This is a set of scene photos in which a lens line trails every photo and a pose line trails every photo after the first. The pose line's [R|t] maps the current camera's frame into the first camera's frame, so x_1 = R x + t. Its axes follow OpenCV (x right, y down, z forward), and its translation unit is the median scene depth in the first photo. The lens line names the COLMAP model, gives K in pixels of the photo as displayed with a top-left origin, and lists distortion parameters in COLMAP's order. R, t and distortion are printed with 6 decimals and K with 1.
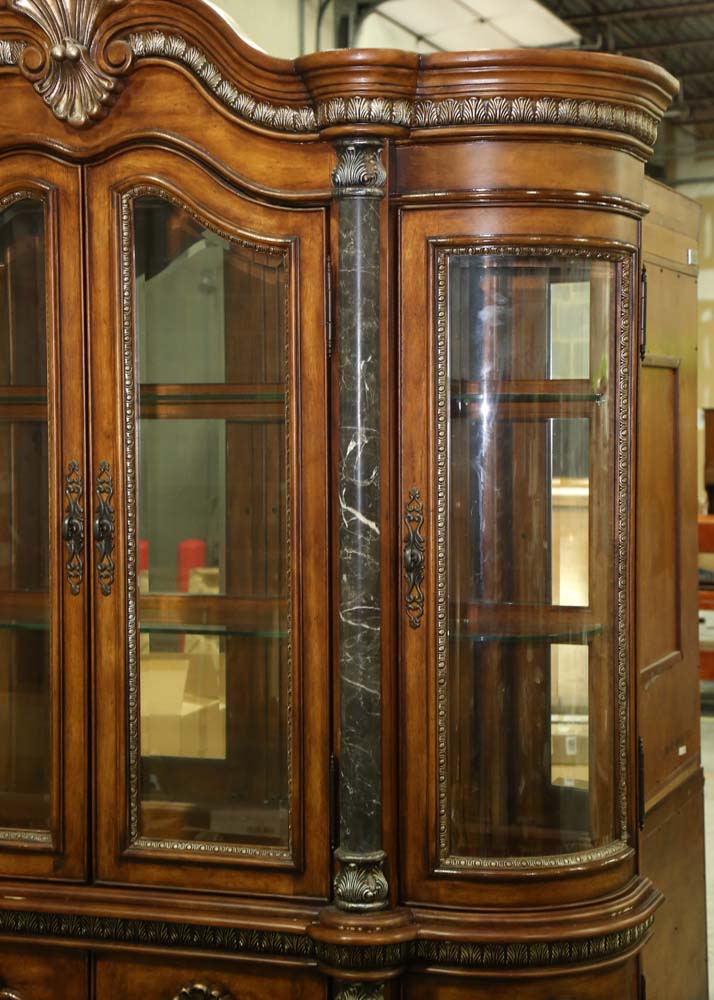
lens RADIAL K [[1970.4, 0, 357.0], [0, 1970.4, 500.0], [0, 0, 1]] dist [0.259309, 0.124080]
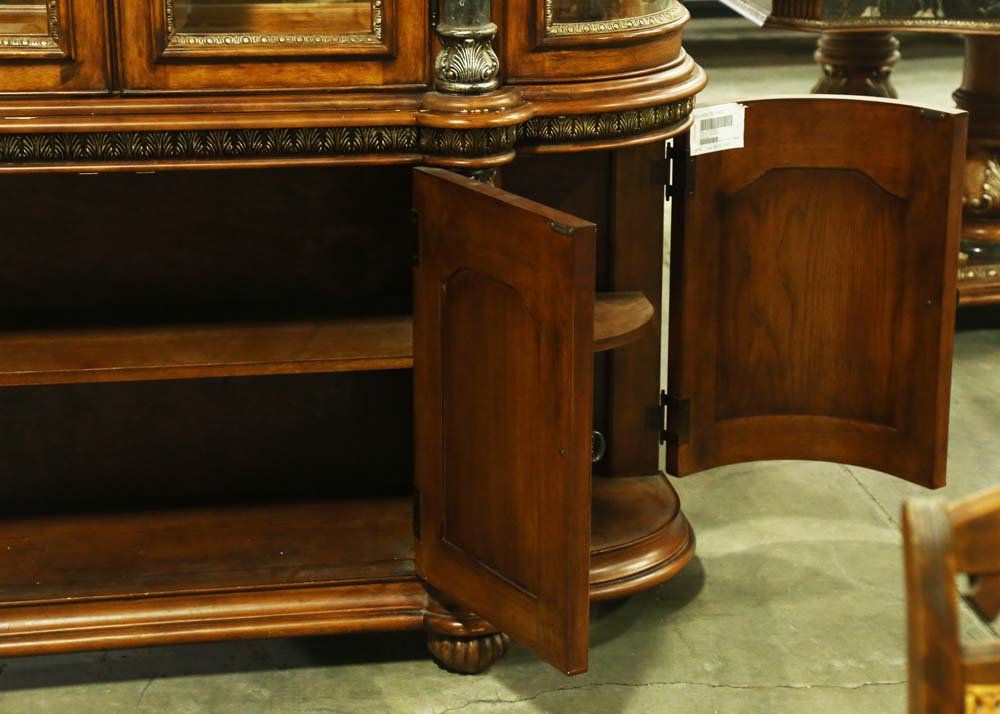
lens RADIAL K [[2375.6, 0, 500.0], [0, 2375.6, 357.0], [0, 0, 1]] dist [0.389740, -0.085918]
pose [[0.868829, -0.137755, 0.475562, -0.498944], [0.012842, 0.966461, 0.256491, 0.047723], [-0.494945, -0.216739, 0.841459, 0.078174]]
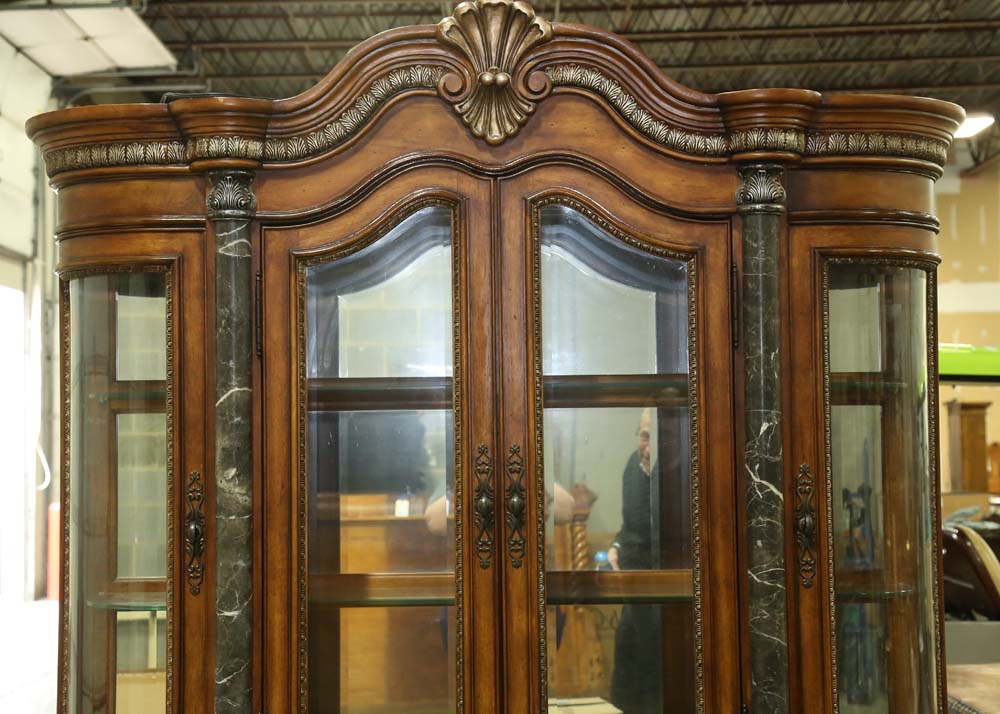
lens RADIAL K [[1970.4, 0, 503.6], [0, 1970.4, 360.8], [0, 0, 1]] dist [0.259309, 0.124080]
pose [[0.936017, 0.007358, 0.351878, -0.533158], [0.022688, 0.996441, -0.081185, 0.023575], [-0.351223, 0.083974, 0.932518, -0.018989]]
